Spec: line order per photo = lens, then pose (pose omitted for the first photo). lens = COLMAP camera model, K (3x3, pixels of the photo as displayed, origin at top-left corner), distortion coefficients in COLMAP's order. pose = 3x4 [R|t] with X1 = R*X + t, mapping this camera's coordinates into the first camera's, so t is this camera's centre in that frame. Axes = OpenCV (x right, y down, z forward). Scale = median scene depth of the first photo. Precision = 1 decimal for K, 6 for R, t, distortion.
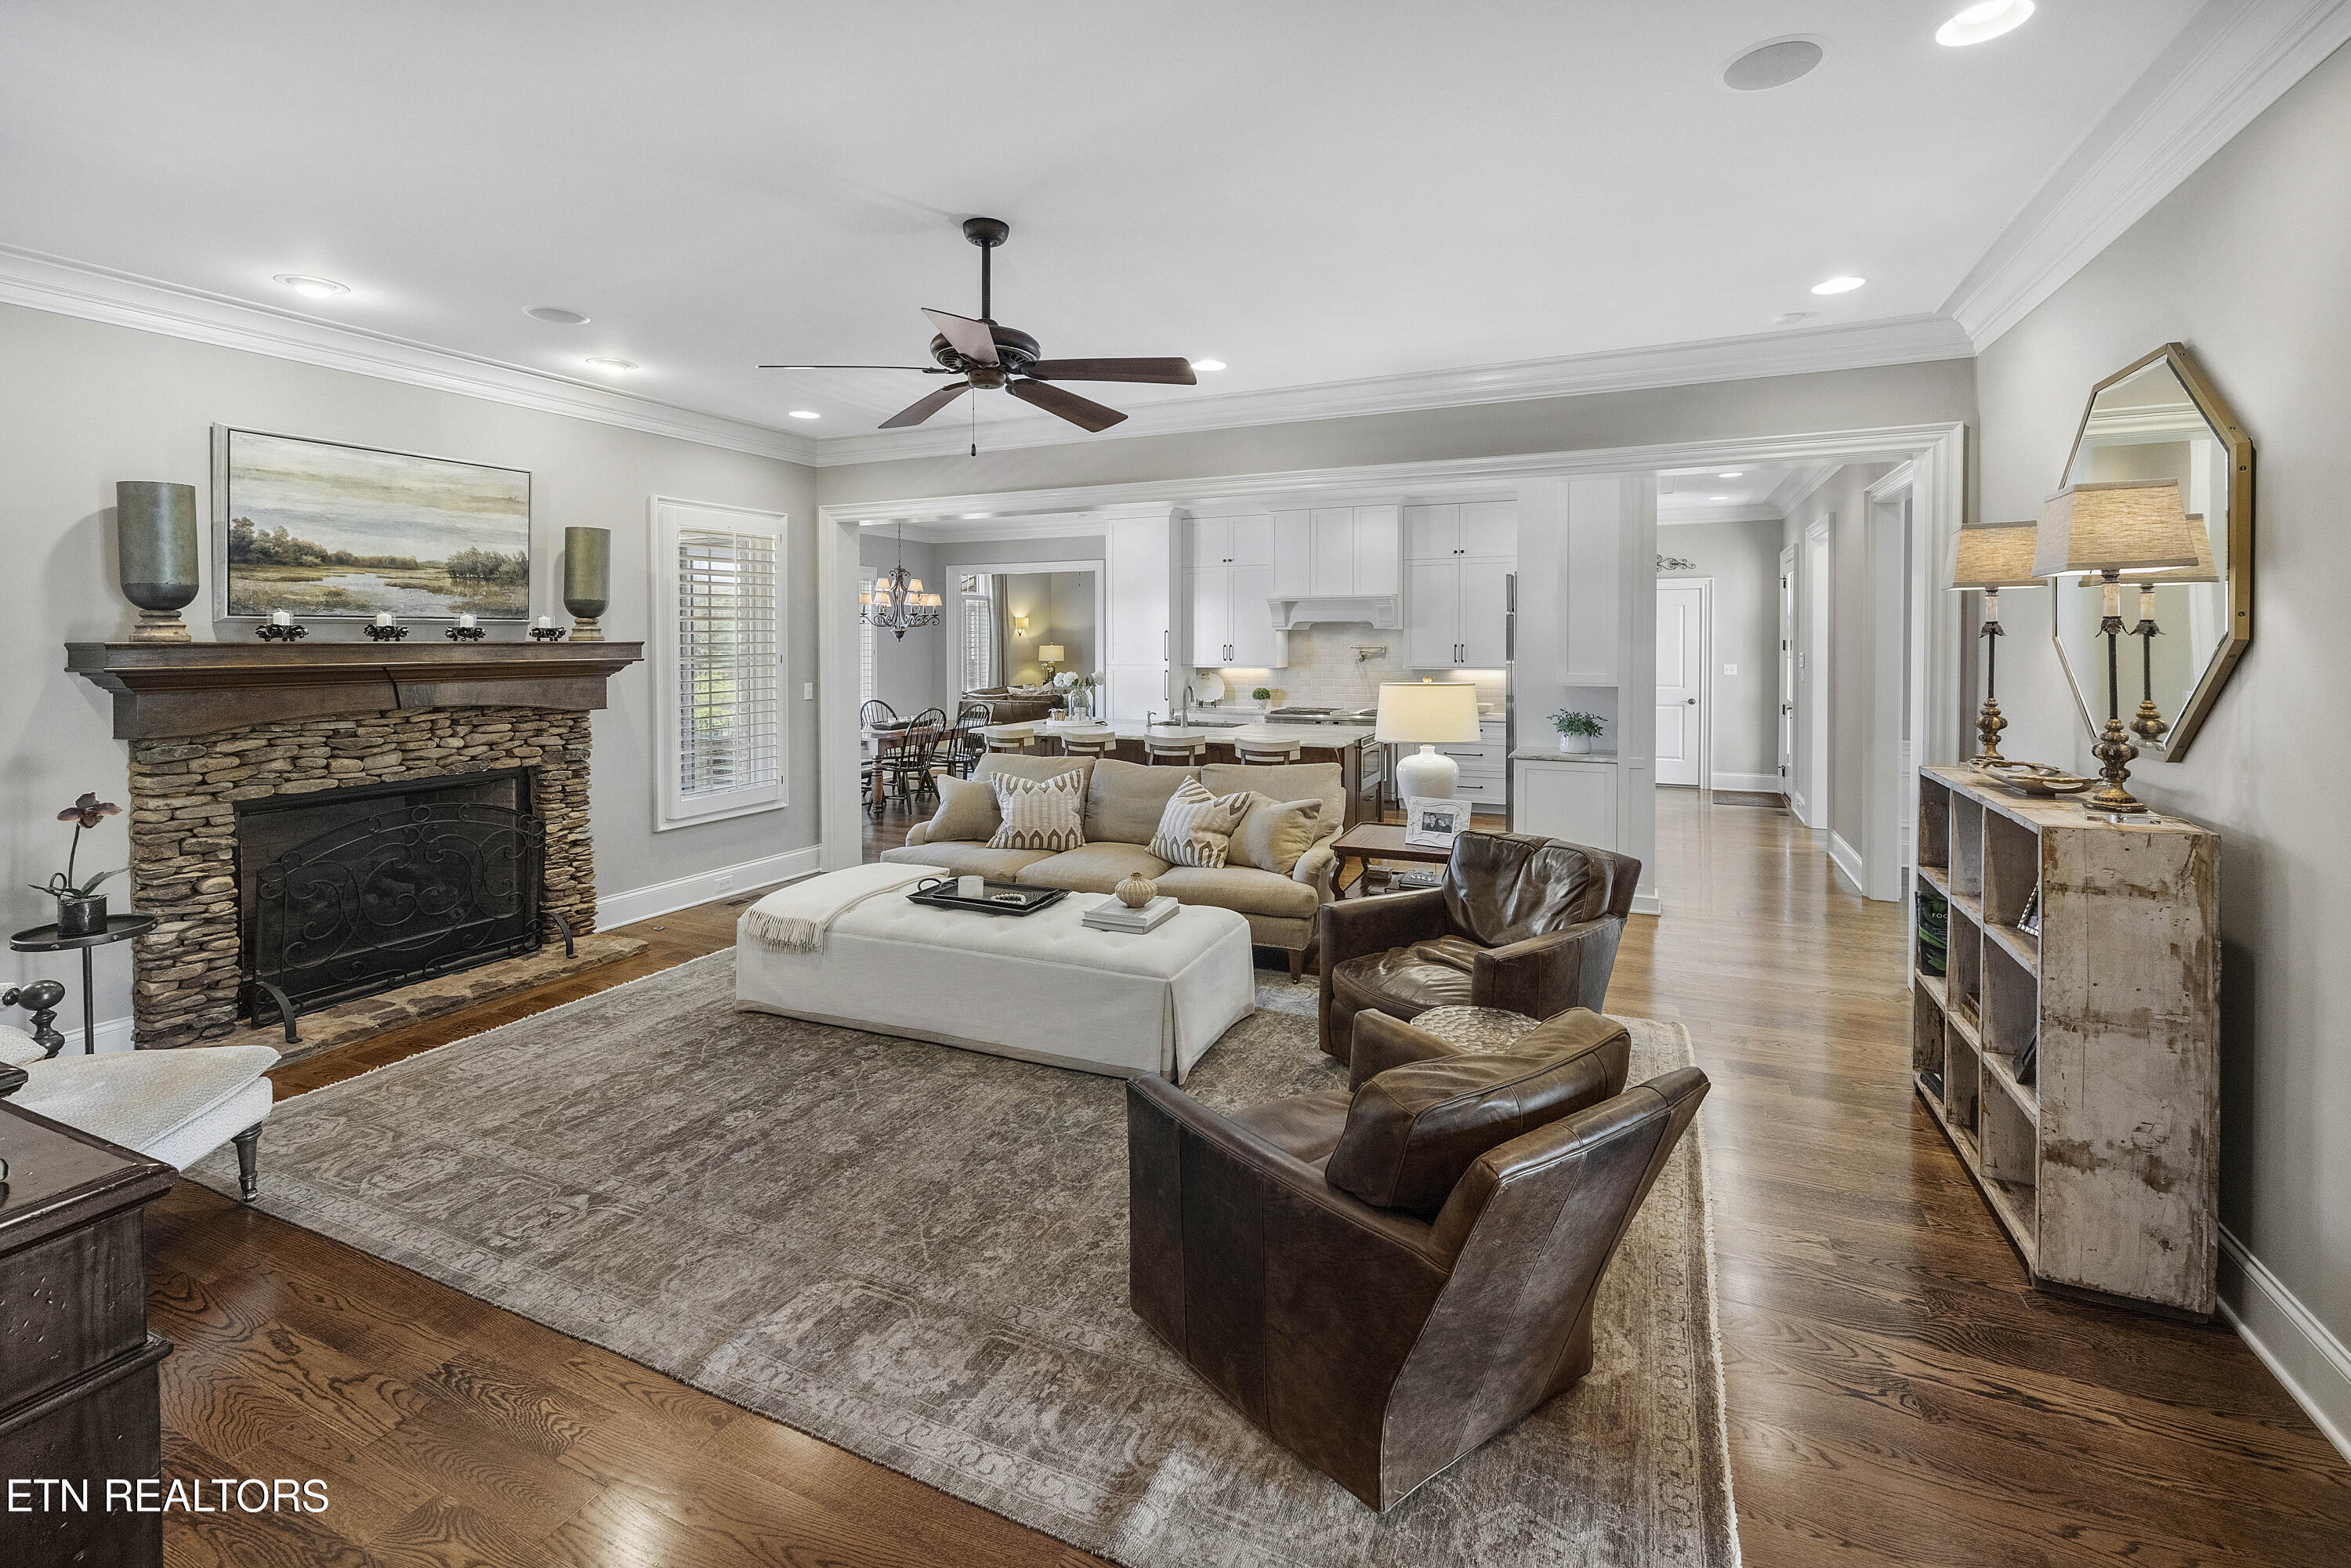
lens RADIAL K [[953.5, 0, 1174.5], [0, 953.5, 655.6], [0, 0, 1]] dist [-0.000875, 0.000038]
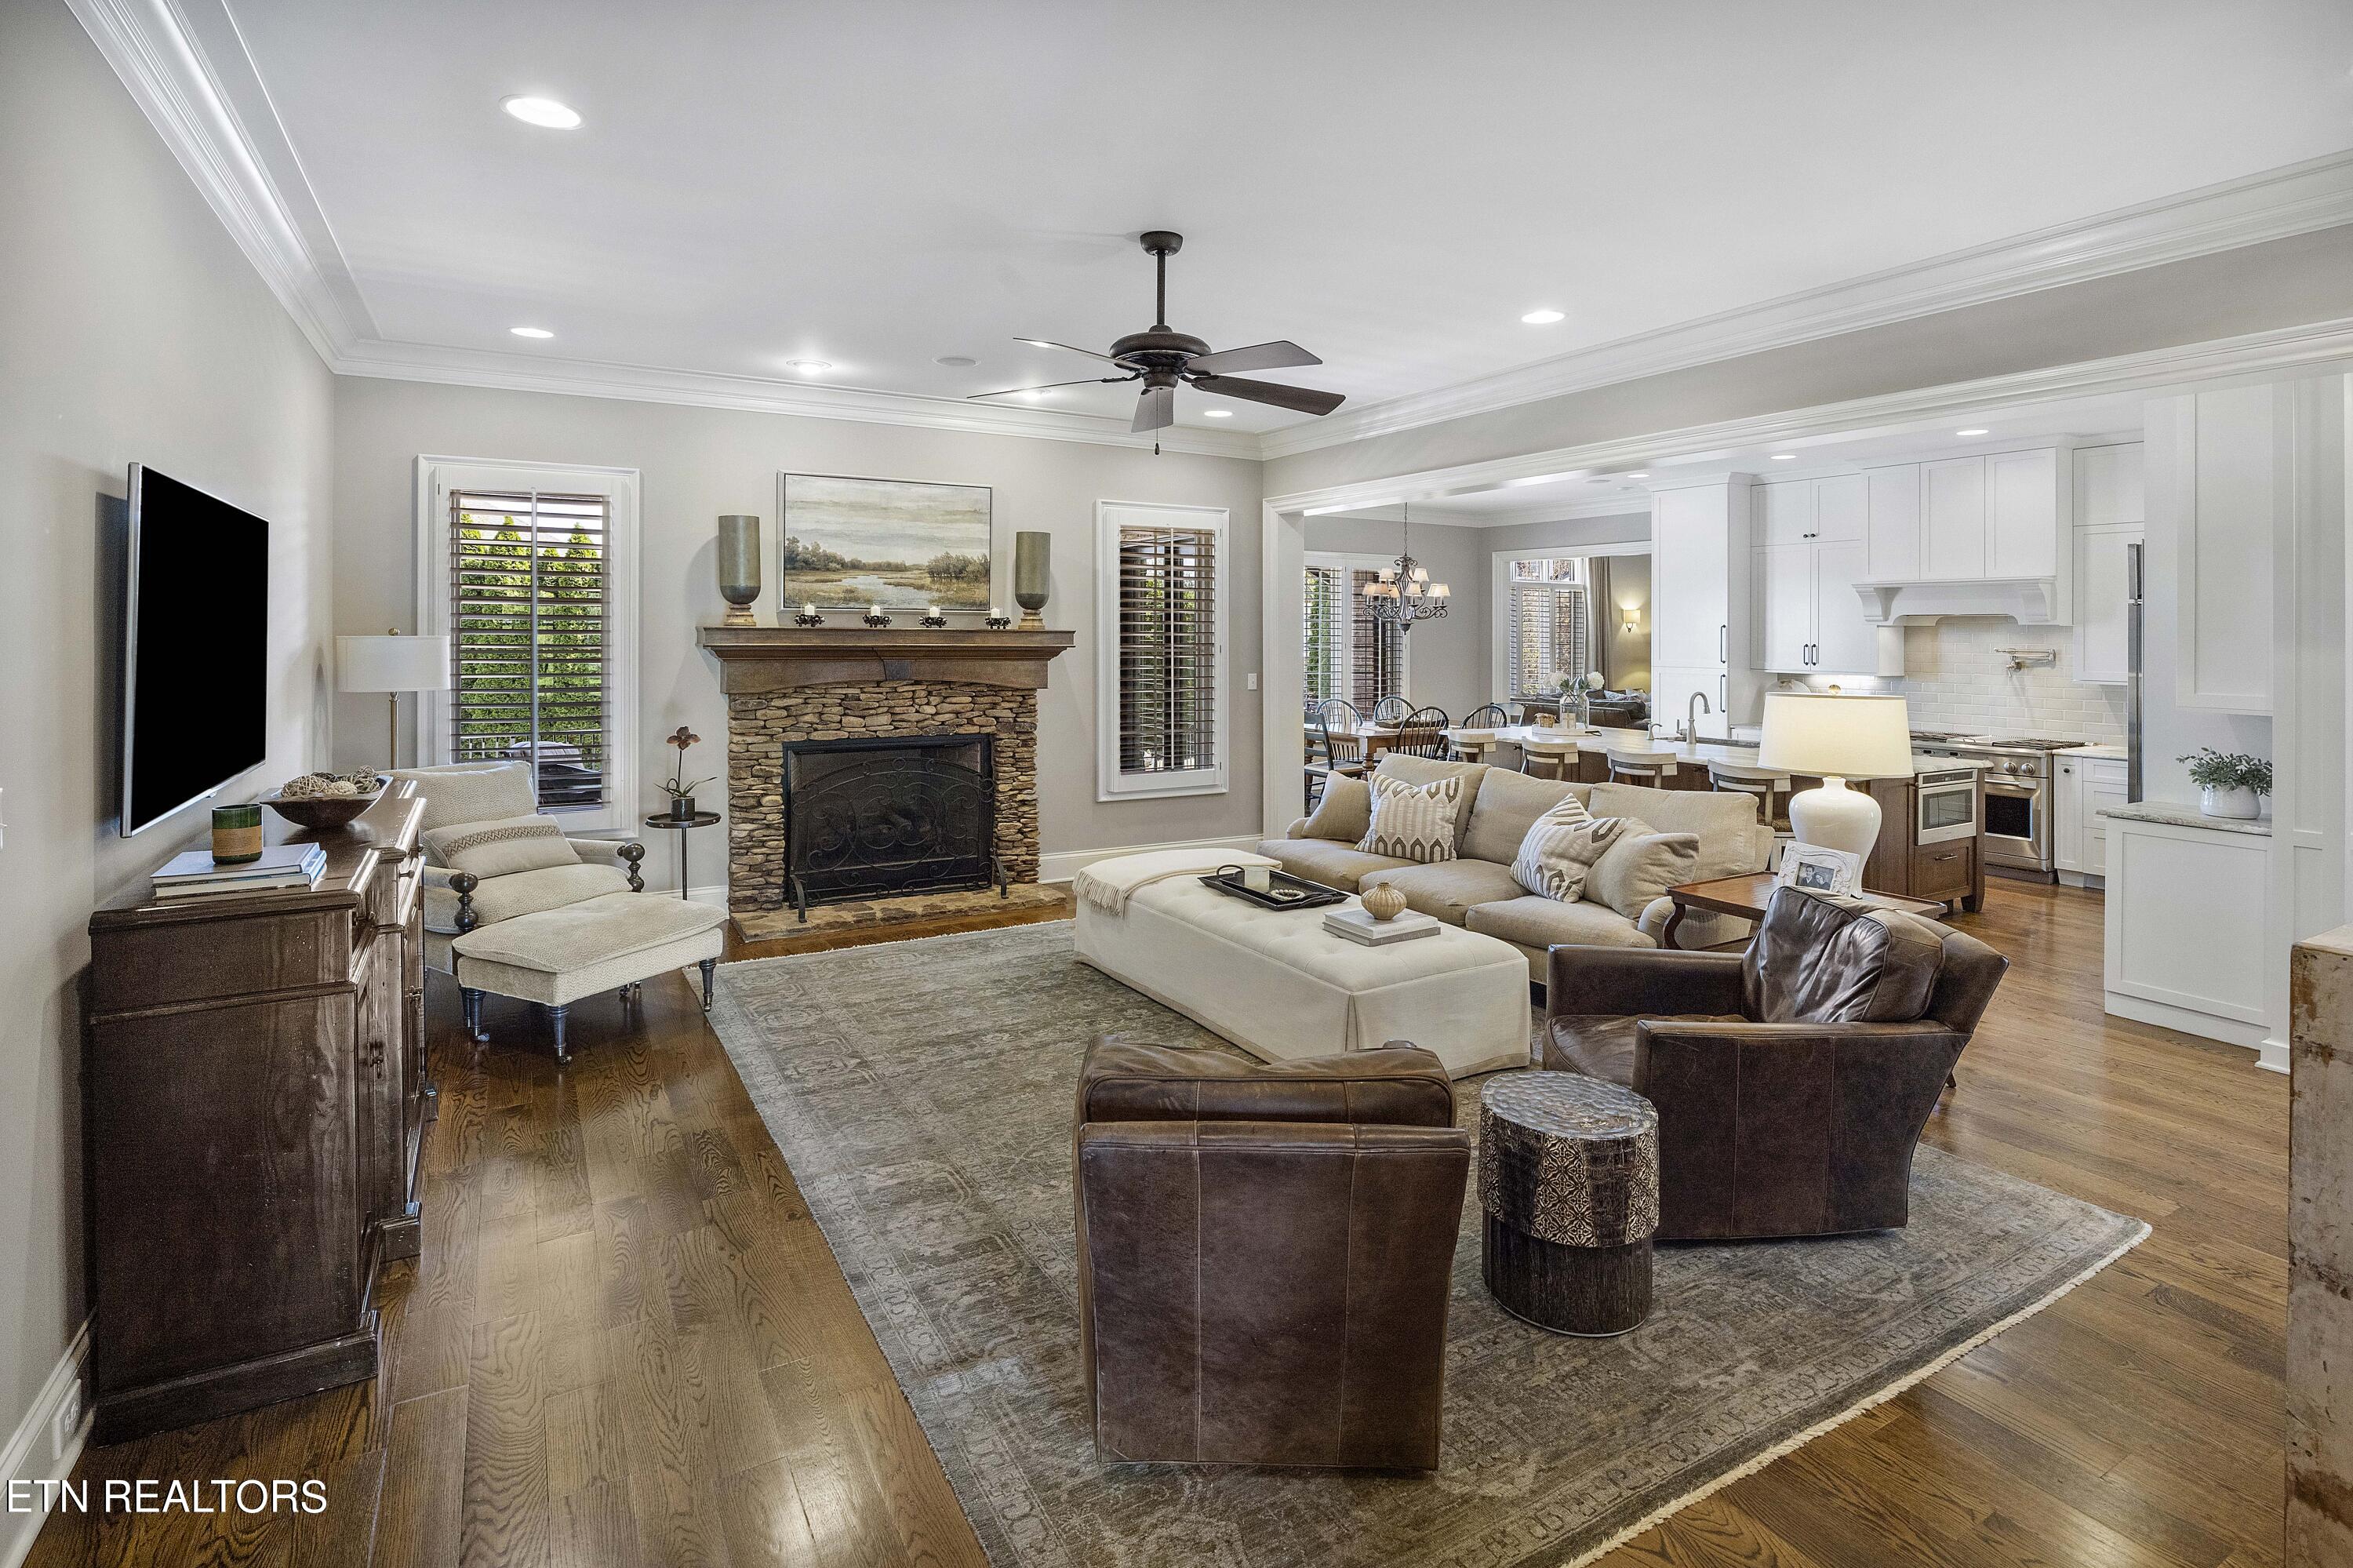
lens RADIAL K [[1056.1, 0, 1182.5], [0, 1056.1, 644.5], [0, 0, 1]] dist [-0.007889, 0.000017]
pose [[0.840033, 0.016510, -0.542283, 0.270961], [-0.020382, 0.999792, -0.001134, 0.001082], [0.542152, 0.012006, 0.840195, 0.021488]]
